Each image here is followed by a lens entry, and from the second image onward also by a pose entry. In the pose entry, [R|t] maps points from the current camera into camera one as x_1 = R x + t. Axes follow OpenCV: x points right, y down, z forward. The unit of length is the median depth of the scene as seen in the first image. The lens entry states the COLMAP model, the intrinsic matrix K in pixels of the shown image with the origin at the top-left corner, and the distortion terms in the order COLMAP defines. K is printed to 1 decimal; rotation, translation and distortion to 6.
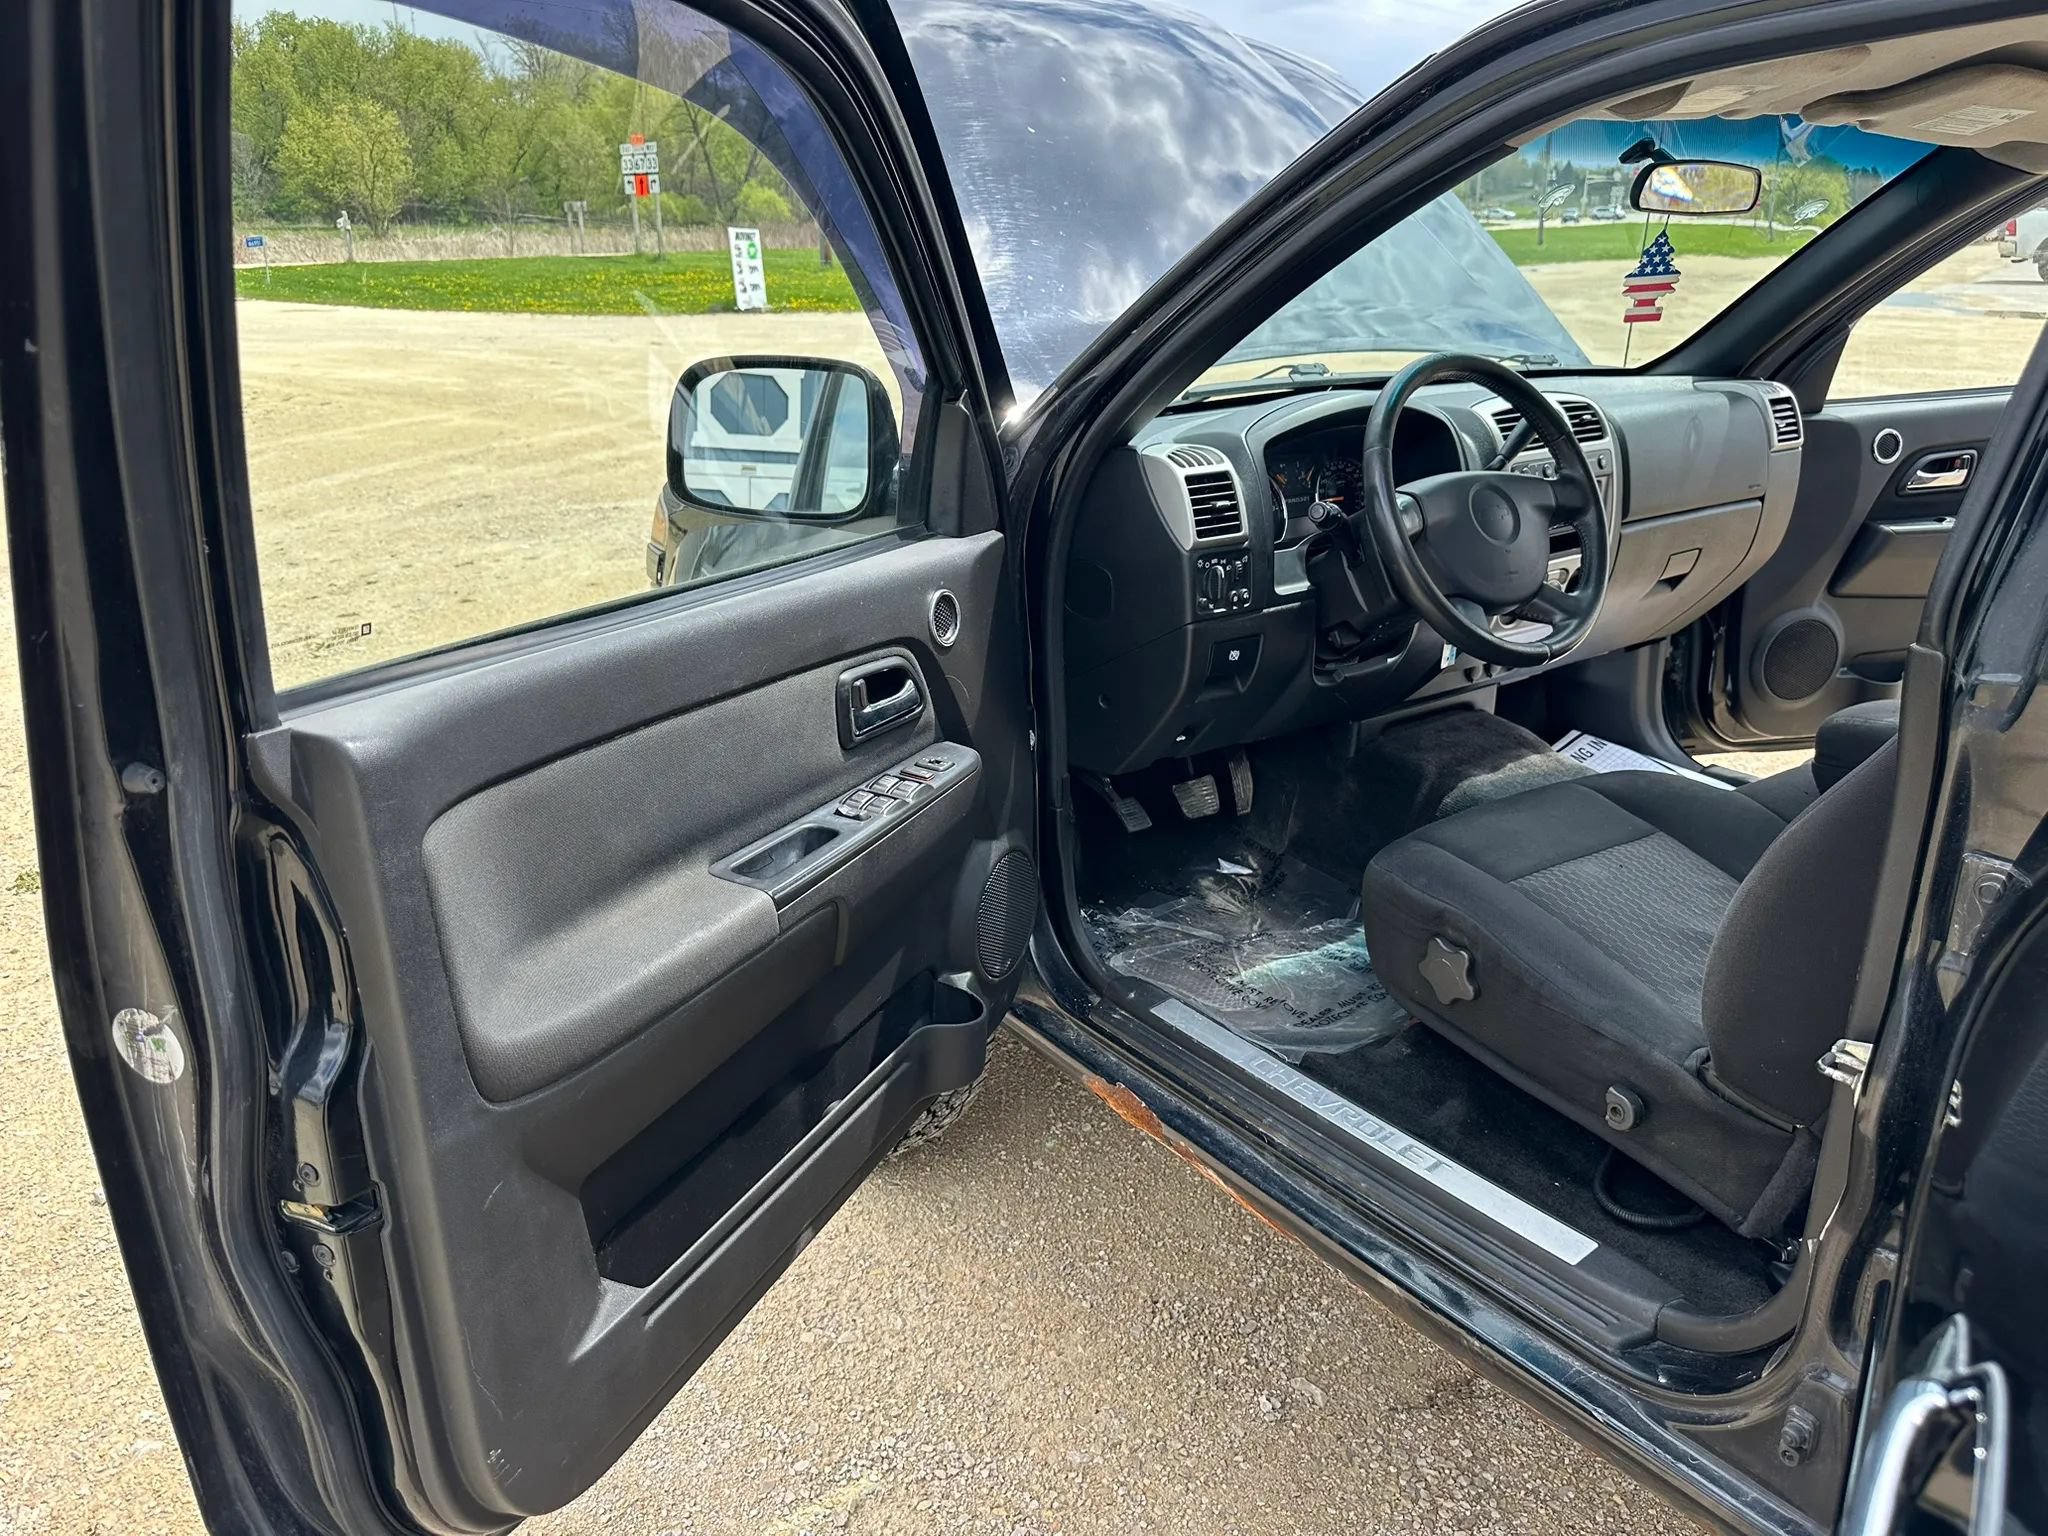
lens RADIAL K [[1450.8, 0, 1024.0], [0, 1450.8, 768.0], [0, 0, 1]] dist [-0.000297, -0.006672]
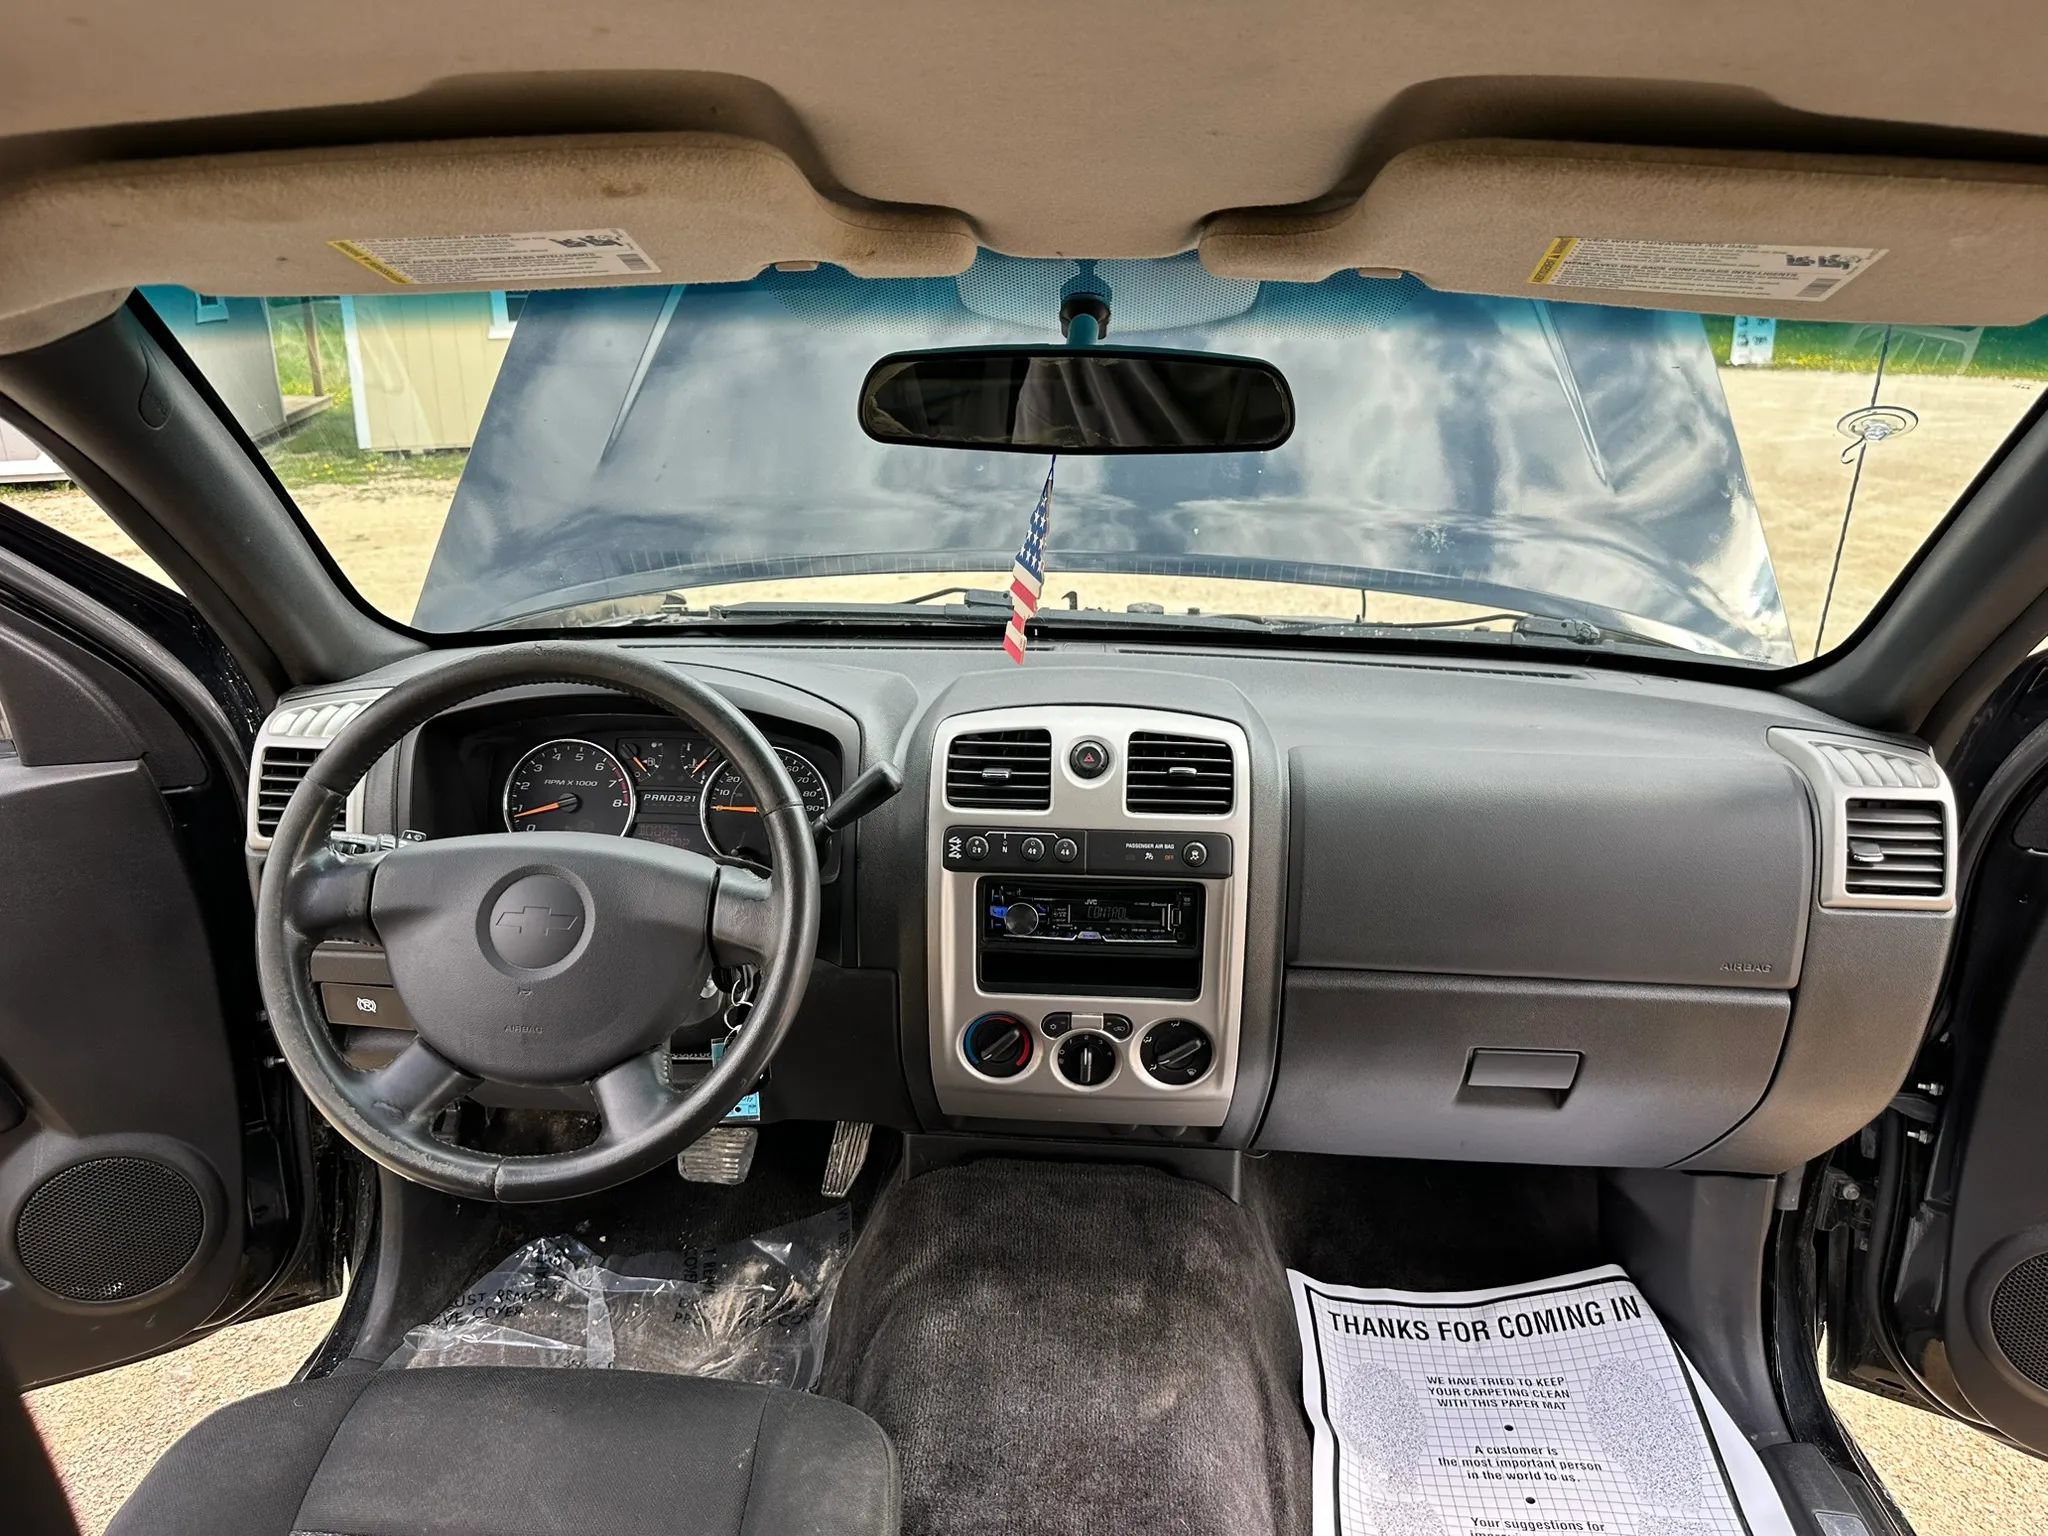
lens RADIAL K [[1450.8, 0, 1024.0], [0, 1450.8, 768.0], [0, 0, 1]] dist [-0.000297, -0.006672]
pose [[0.767937, 0.219146, -0.601870, 0.581437], [-0.231656, 0.971067, 0.058000, -0.225578], [0.597167, 0.094887, 0.796485, 0.454400]]
